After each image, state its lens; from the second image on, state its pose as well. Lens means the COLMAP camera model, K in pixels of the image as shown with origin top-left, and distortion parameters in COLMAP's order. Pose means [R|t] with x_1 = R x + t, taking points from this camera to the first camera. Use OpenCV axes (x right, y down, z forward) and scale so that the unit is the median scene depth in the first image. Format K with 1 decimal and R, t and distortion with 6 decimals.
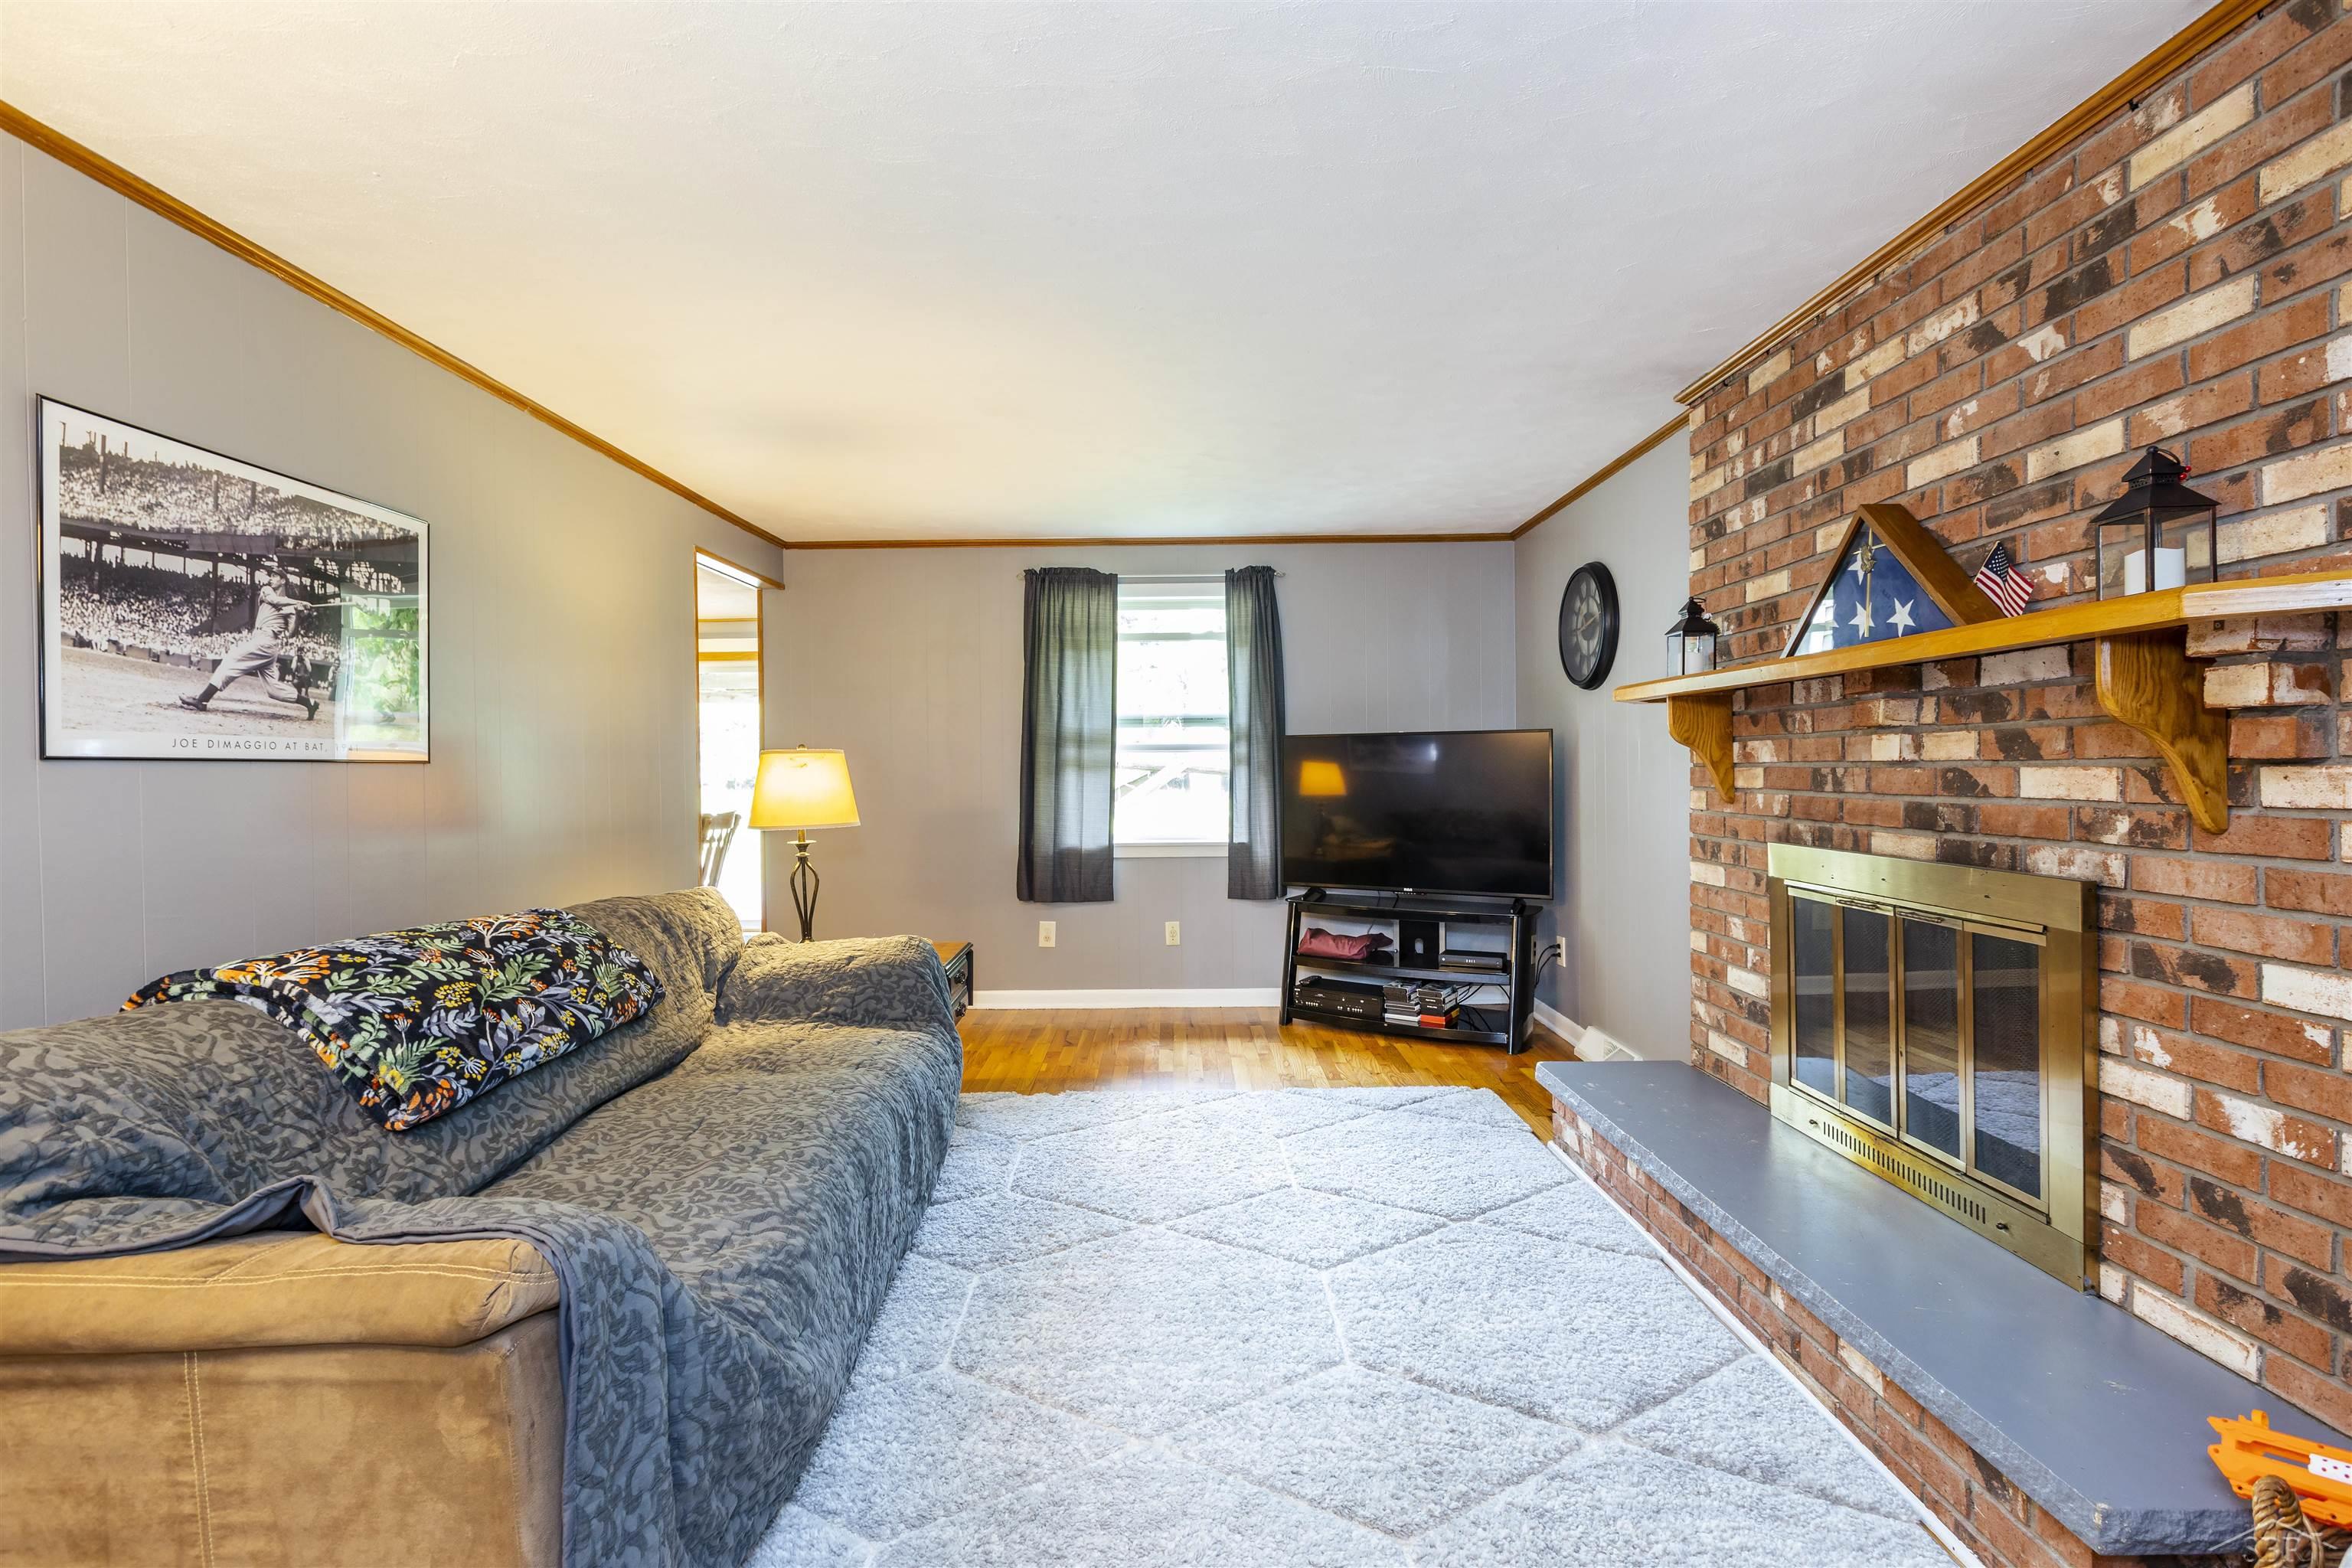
lens RADIAL K [[2192.1, 0, 1179.8], [0, 2192.1, 779.9], [0, 0, 1]] dist [-0.000166, 0.000000]
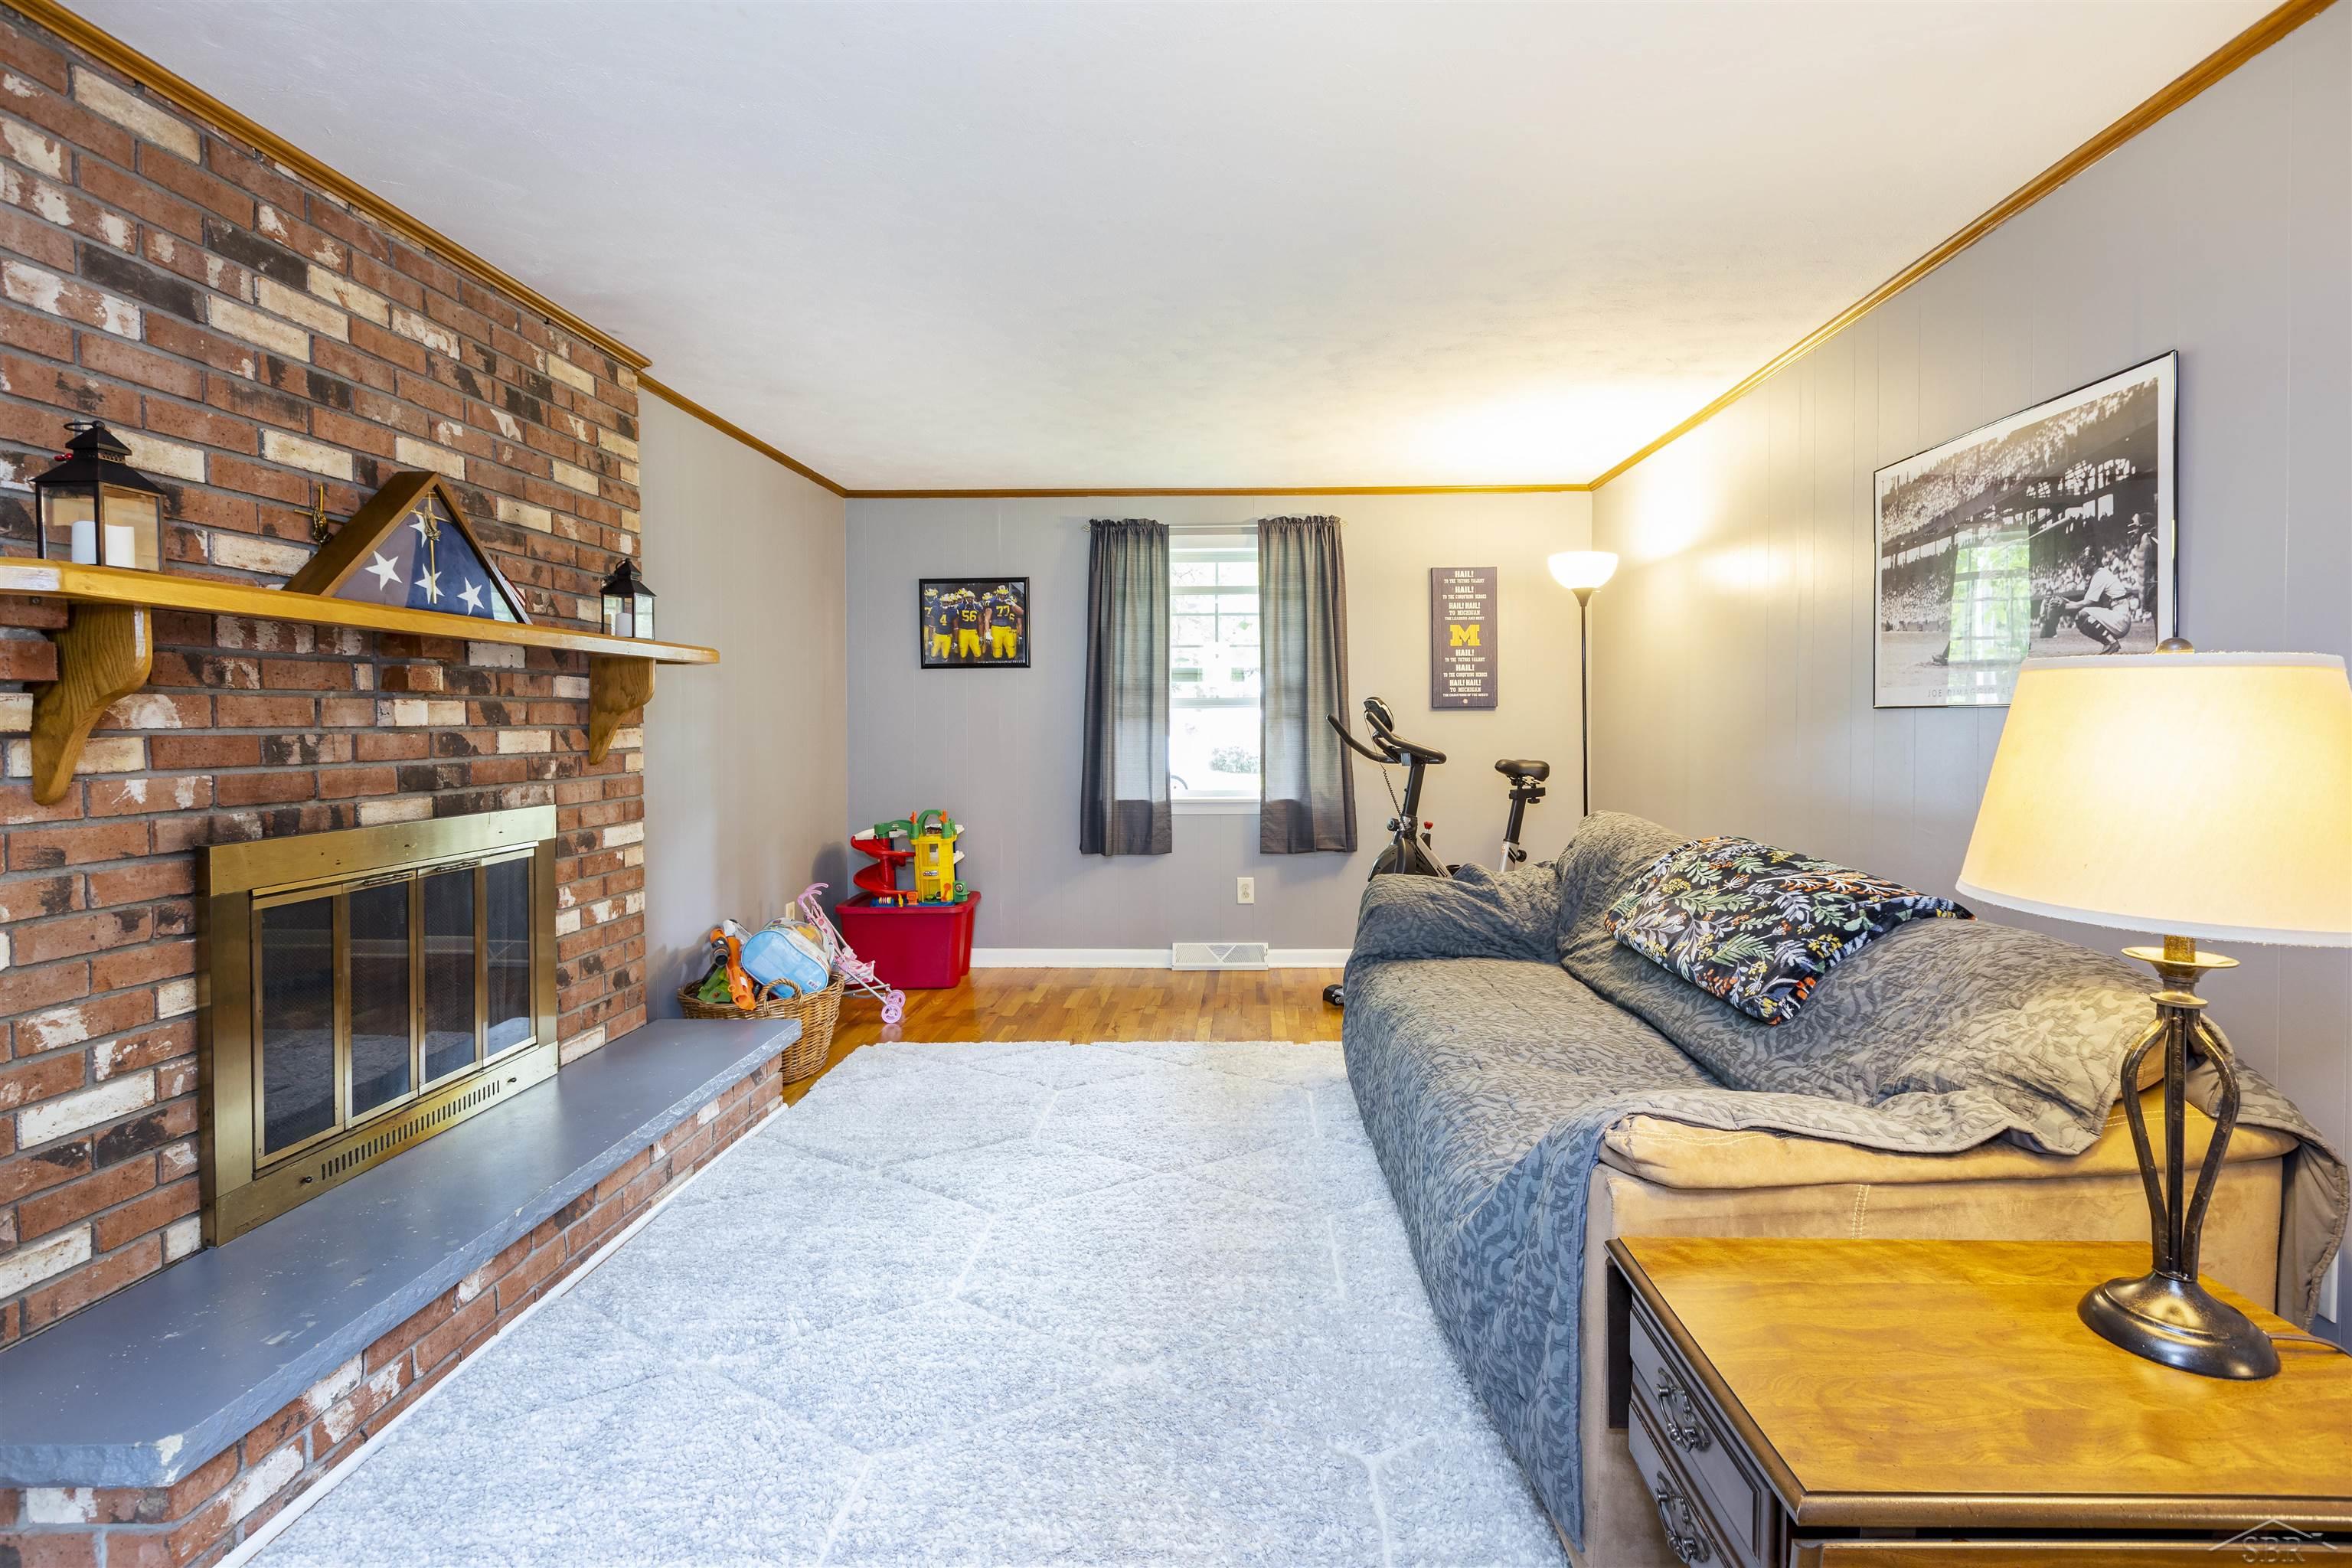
lens RADIAL K [[2192.1, 0, 1177.8], [0, 2192.1, 784.4], [0, 0, 1]] dist [-0.000166, 0.000000]
pose [[-0.999221, 0.012040, 0.037584, -0.065325], [0.013363, 0.999293, 0.035156, -0.012473], [-0.037134, 0.035631, -0.998675, 1.956503]]
